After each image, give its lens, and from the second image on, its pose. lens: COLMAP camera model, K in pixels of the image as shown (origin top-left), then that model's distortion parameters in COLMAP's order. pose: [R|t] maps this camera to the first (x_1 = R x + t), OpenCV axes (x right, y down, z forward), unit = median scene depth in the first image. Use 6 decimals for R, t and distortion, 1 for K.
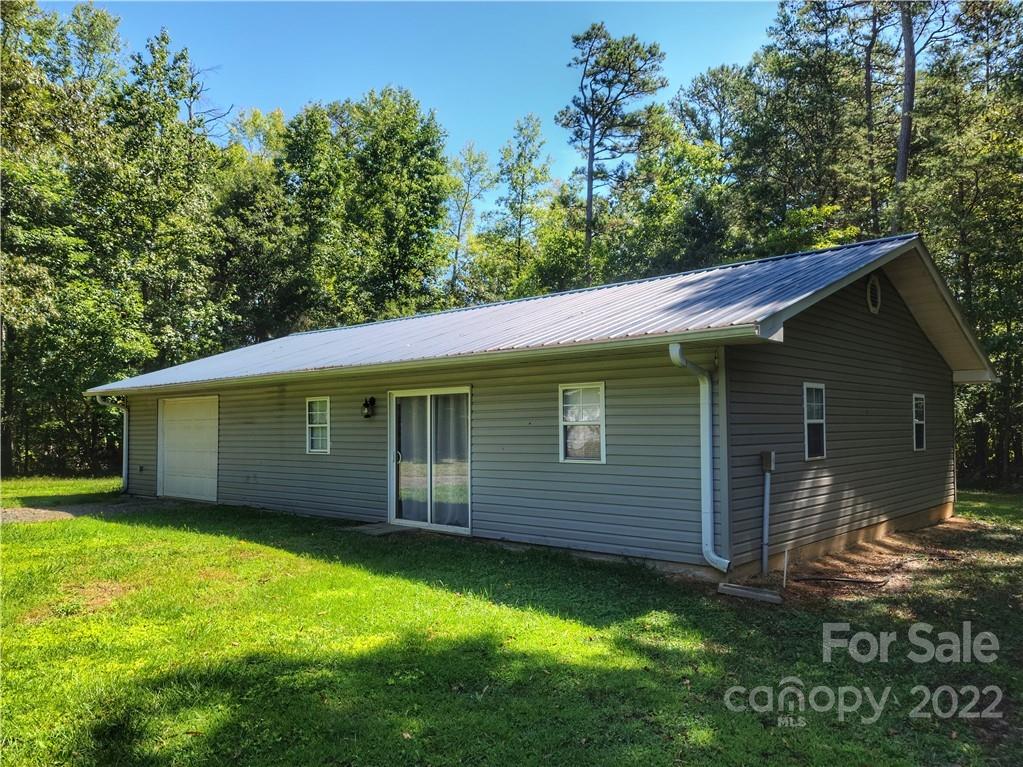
lens RADIAL K [[741.2, 0, 519.1], [0, 741.2, 380.1], [0, 0, 1]] dist [0.059969, -0.009452]
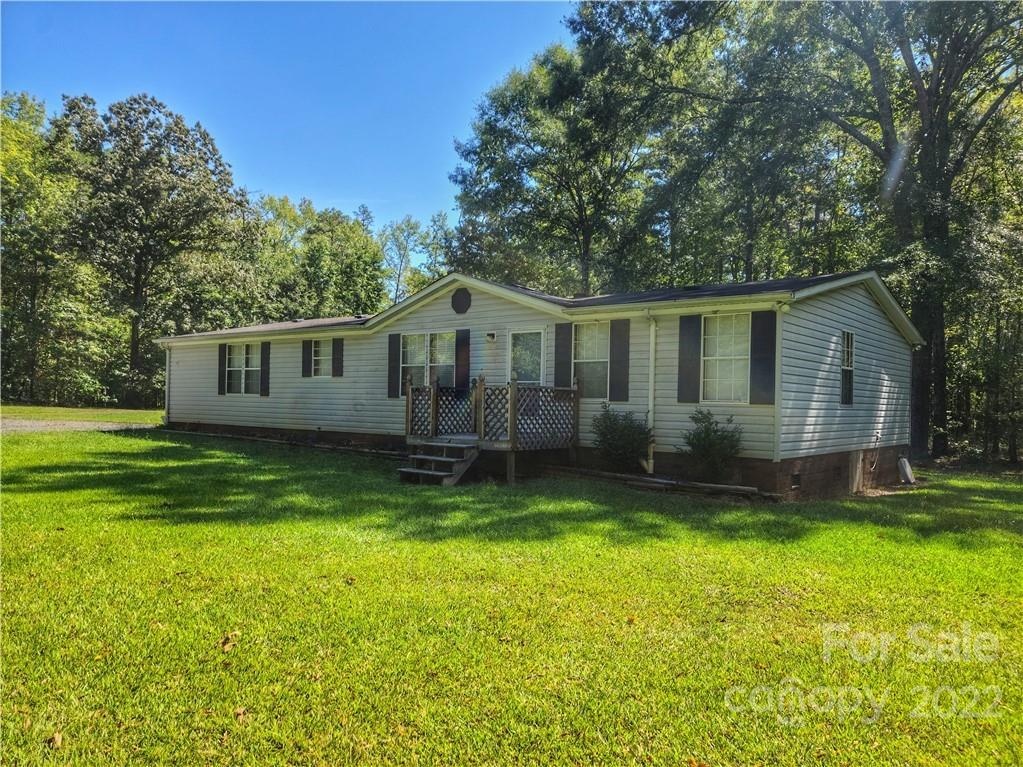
lens RADIAL K [[741.2, 0, 519.9], [0, 741.2, 387.0], [0, 0, 1]] dist [0.059969, -0.009452]
pose [[0.998247, 0.021966, 0.054958, 0.152974], [-0.024671, 0.998493, 0.049028, -0.063944], [-0.053798, -0.050297, 0.997284, -0.994776]]
